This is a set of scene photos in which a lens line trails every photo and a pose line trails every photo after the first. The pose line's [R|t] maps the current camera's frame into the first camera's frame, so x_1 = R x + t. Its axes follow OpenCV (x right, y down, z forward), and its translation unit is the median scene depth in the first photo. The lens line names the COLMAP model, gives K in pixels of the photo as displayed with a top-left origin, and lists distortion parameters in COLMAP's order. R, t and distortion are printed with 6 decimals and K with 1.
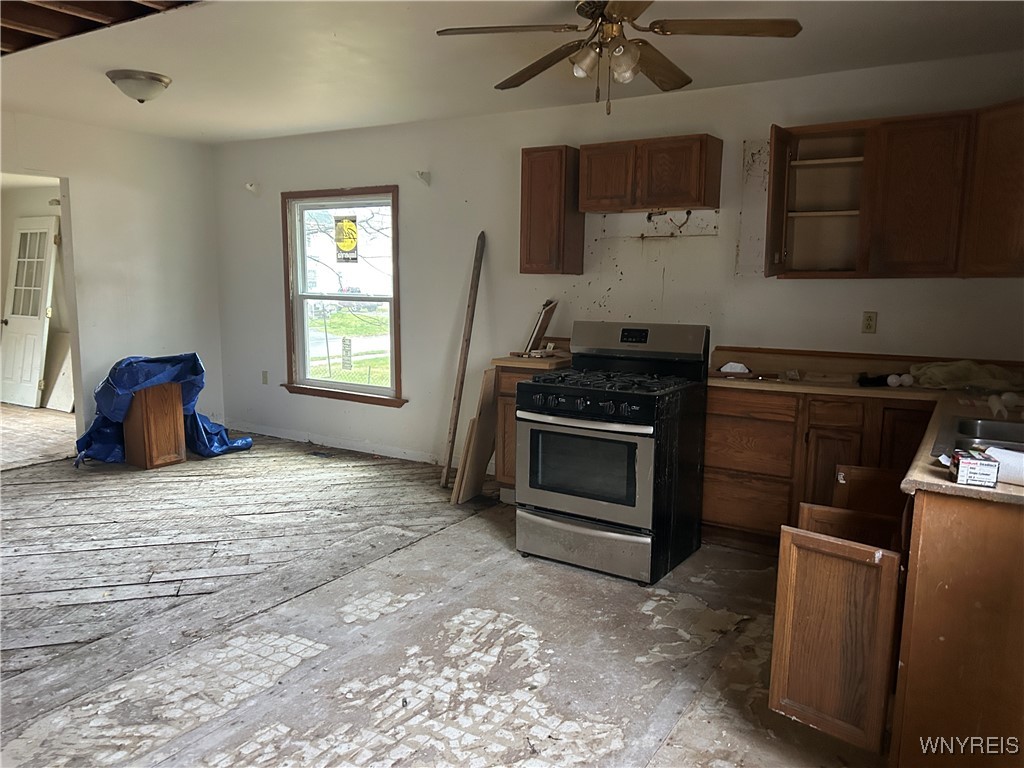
lens RADIAL K [[767.5, 0, 508.1], [0, 767.5, 387.5], [0, 0, 1]] dist [0.047772, -0.051860]
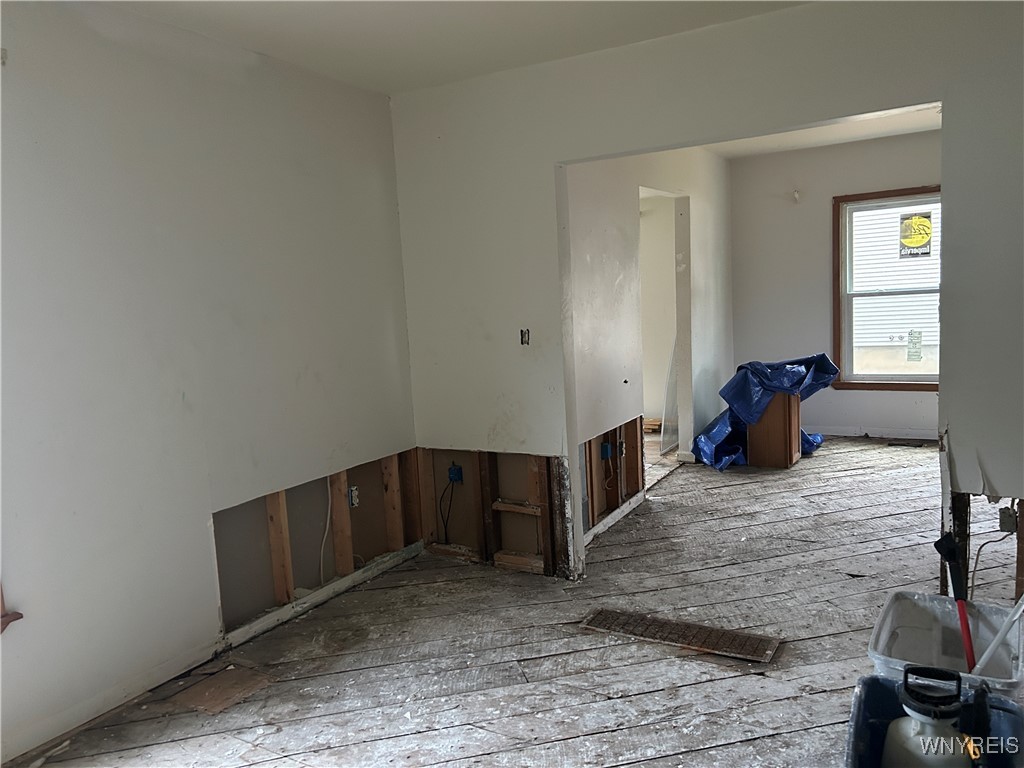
lens RADIAL K [[767.5, 0, 504.7], [0, 767.5, 389.9], [0, 0, 1]] dist [0.047772, -0.051860]
pose [[0.996806, -0.079067, 0.011219, -1.215873], [0.079226, 0.996752, -0.014455, -0.020544], [-0.010040, 0.015298, 0.999833, -0.057472]]
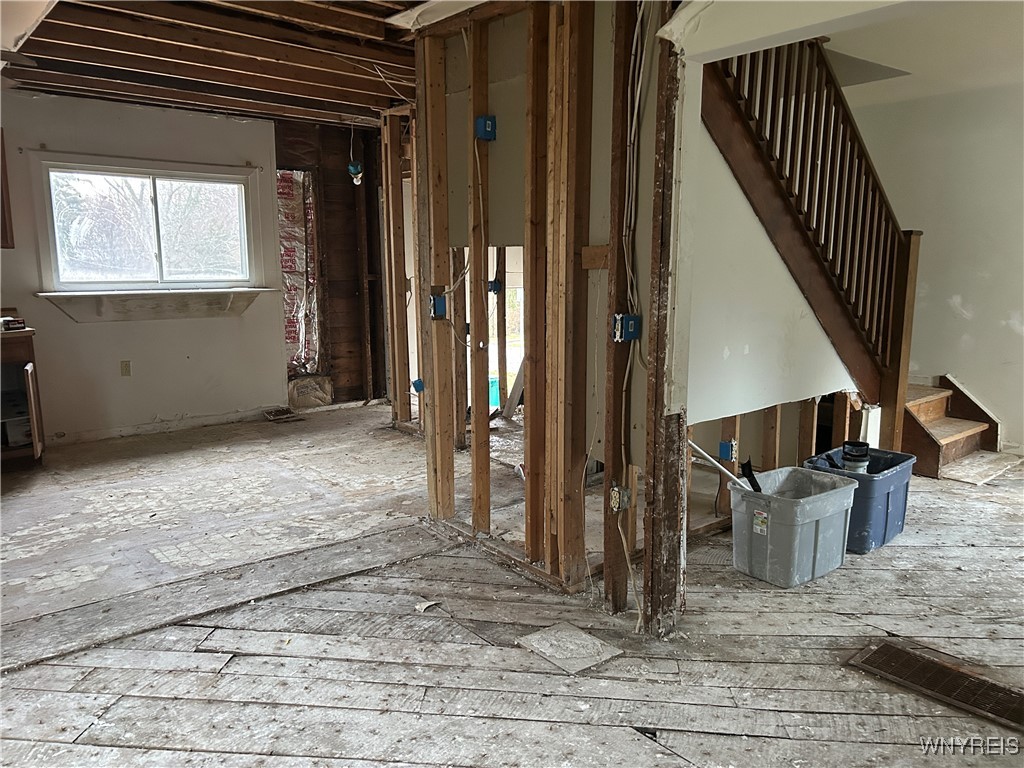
lens RADIAL K [[767.5, 0, 513.6], [0, 767.5, 395.1], [0, 0, 1]] dist [0.047772, -0.051860]
pose [[-0.950195, -0.069372, 0.303837, -0.852968], [0.027622, 0.952330, 0.303818, -0.195553], [-0.310430, 0.297078, -0.902983, 1.385326]]
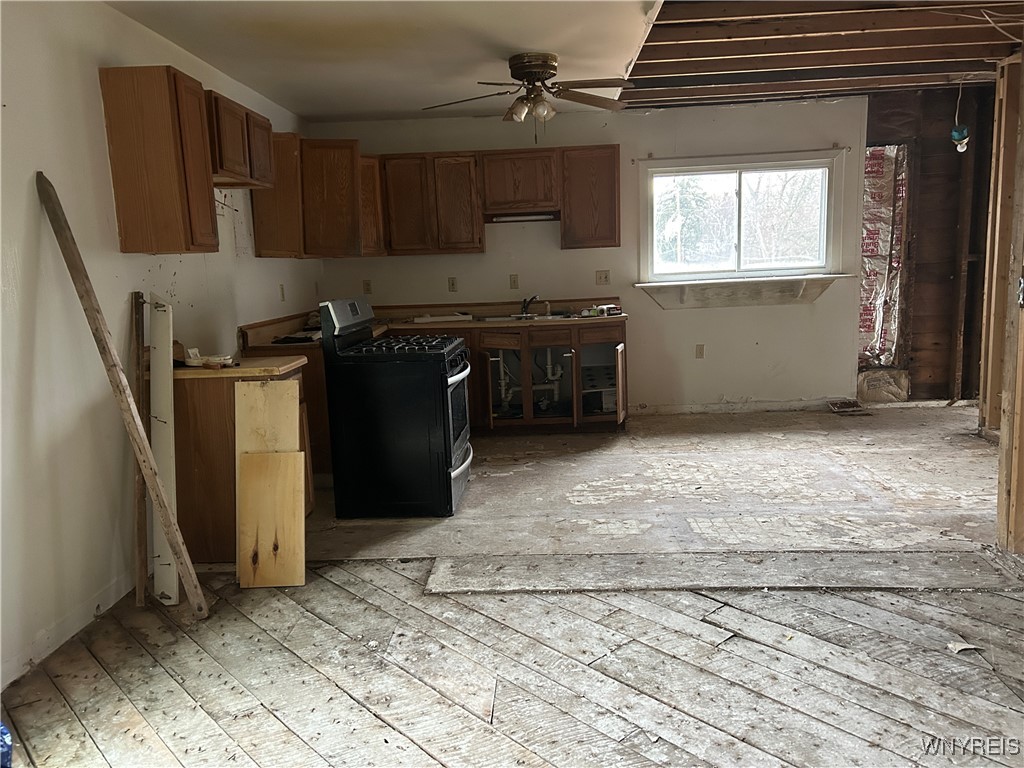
lens RADIAL K [[767.5, 0, 509.2], [0, 767.5, 394.7], [0, 0, 1]] dist [0.047772, -0.051860]
pose [[-0.486990, -0.144203, 0.861421, -0.899467], [0.155228, 0.956285, 0.247838, -0.189147], [-0.859503, 0.254411, -0.443317, 1.343277]]
